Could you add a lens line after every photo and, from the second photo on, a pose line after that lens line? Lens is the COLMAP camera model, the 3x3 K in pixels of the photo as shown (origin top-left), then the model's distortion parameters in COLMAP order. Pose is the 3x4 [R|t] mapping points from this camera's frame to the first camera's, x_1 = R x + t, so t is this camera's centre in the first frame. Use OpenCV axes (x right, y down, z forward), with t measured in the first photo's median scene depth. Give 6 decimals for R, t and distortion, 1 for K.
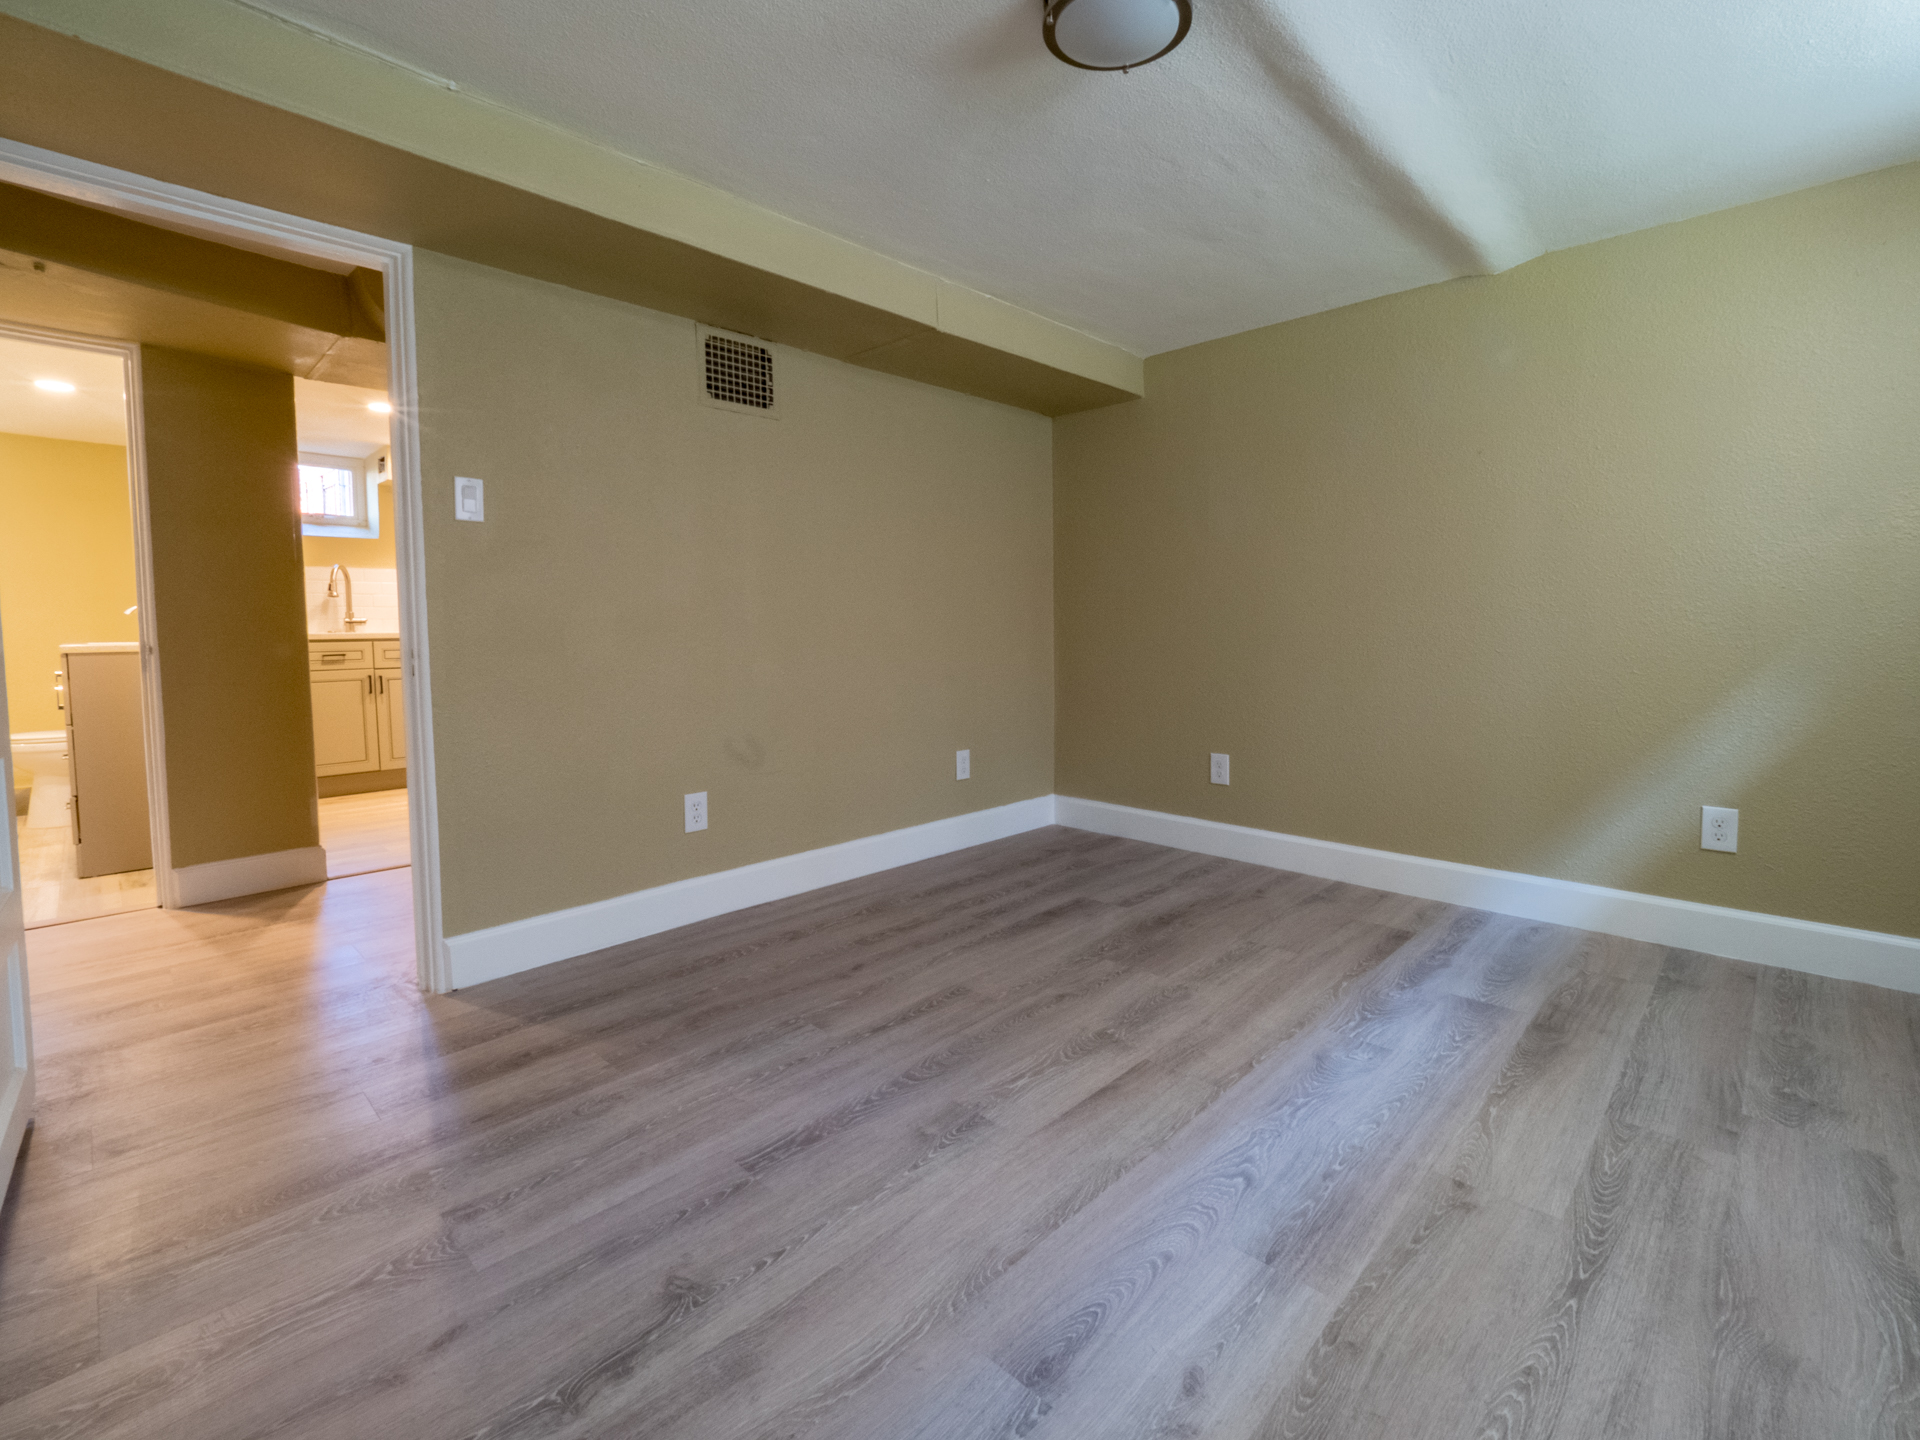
lens RADIAL K [[819.6, 0, 969.4], [0, 819.6, 682.2], [0, 0, 1]] dist [-0.024868, 0.007649]
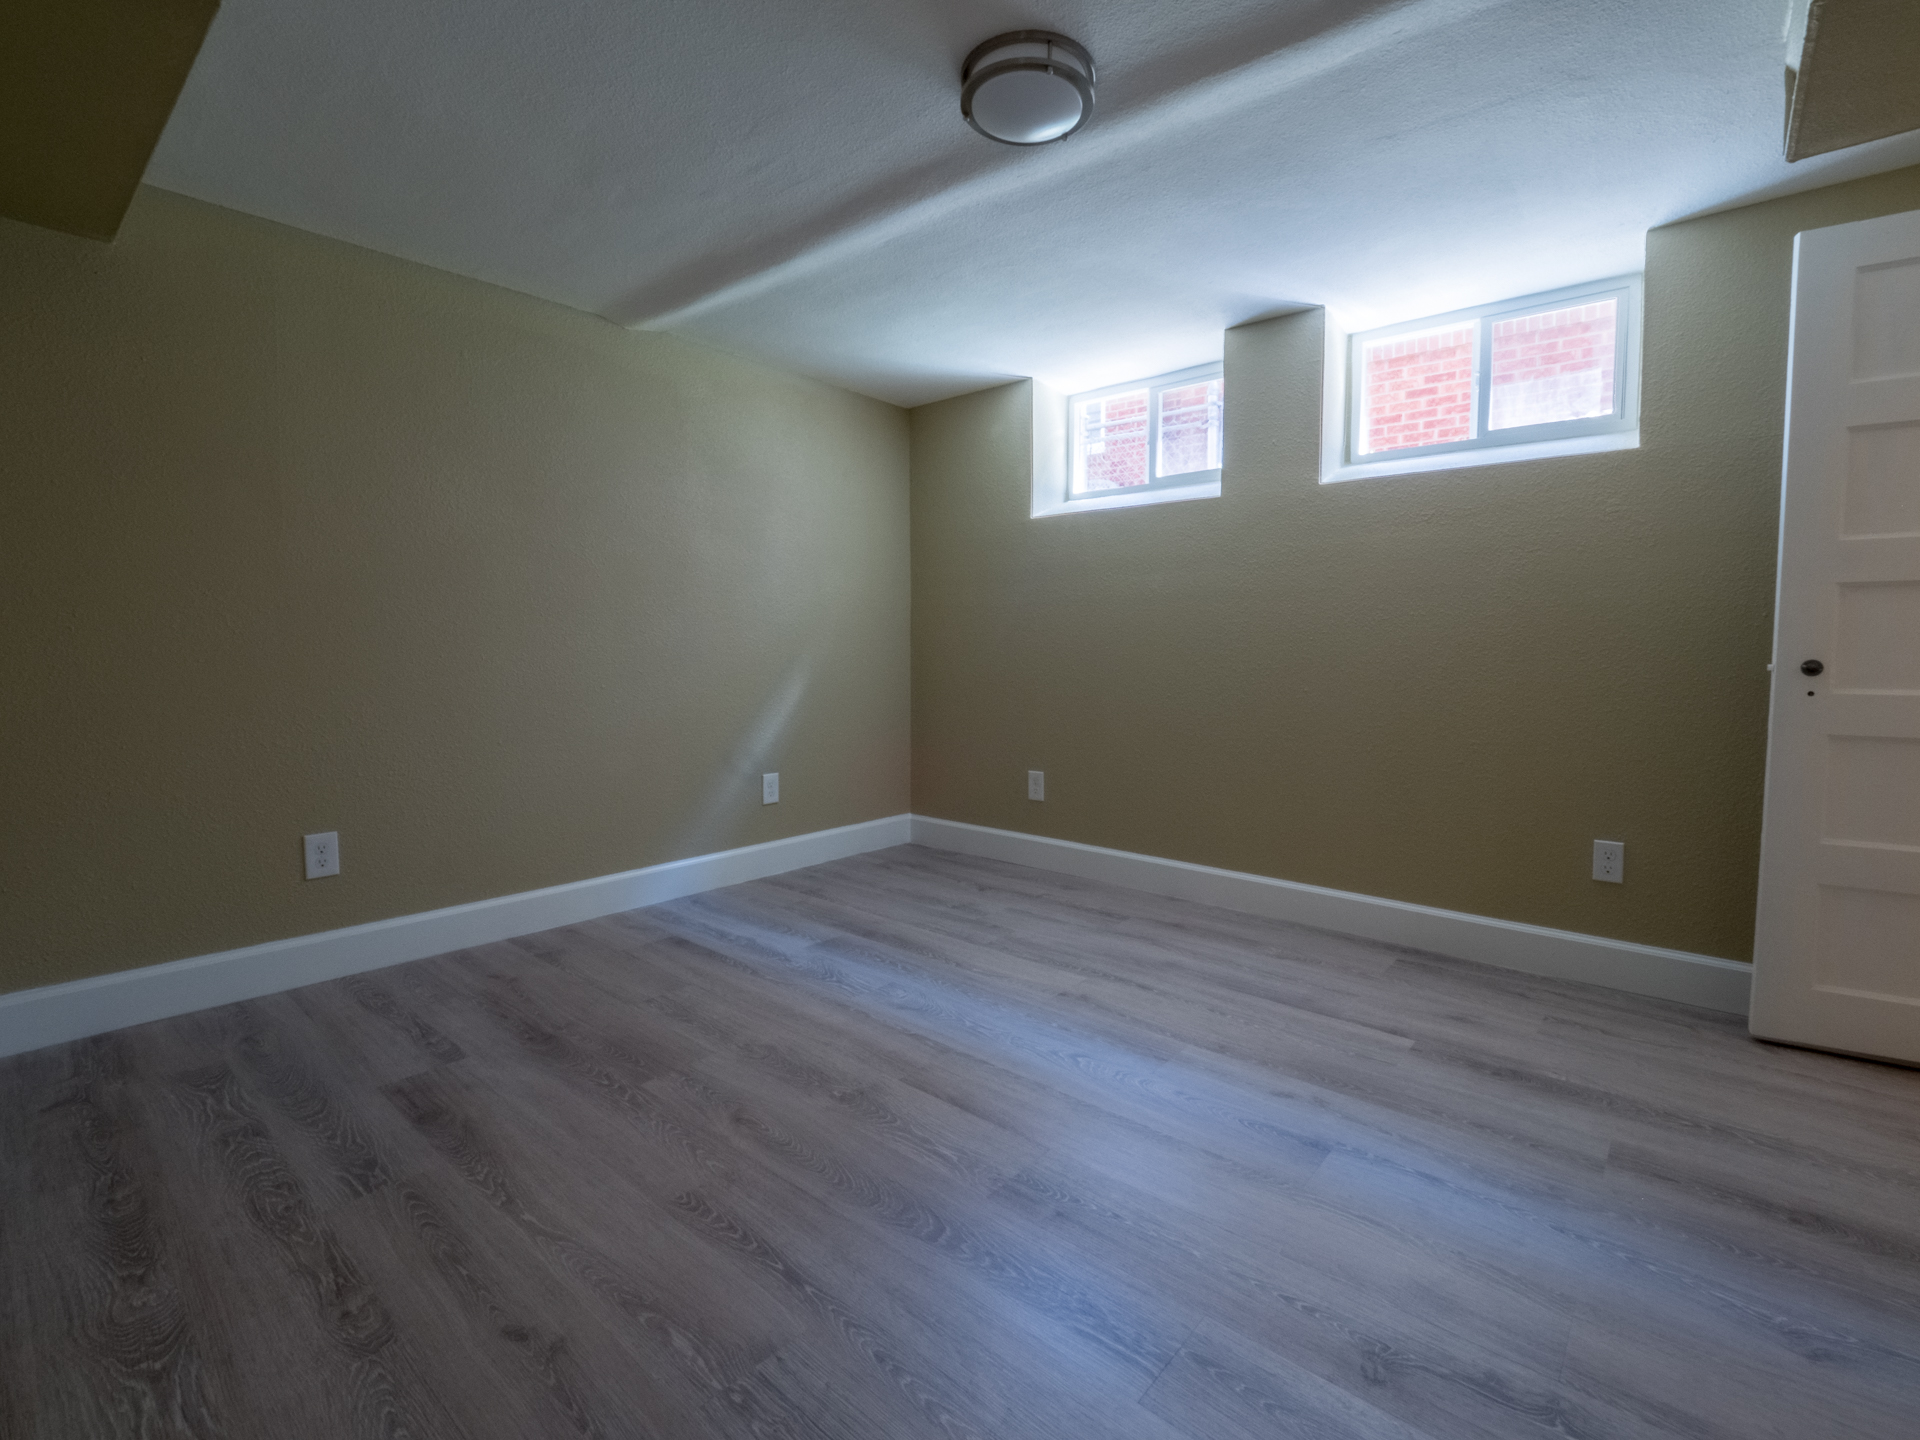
lens RADIAL K [[931.0, 0, 960.0], [0, 931.0, 720.0], [0, 0, 1]] dist [-0.001805, -0.000493]
pose [[-0.047313, -0.079819, 0.995686, -0.766461], [0.070175, 0.994074, 0.083024, -0.038310], [-0.996412, 0.073800, -0.041431, 0.860369]]
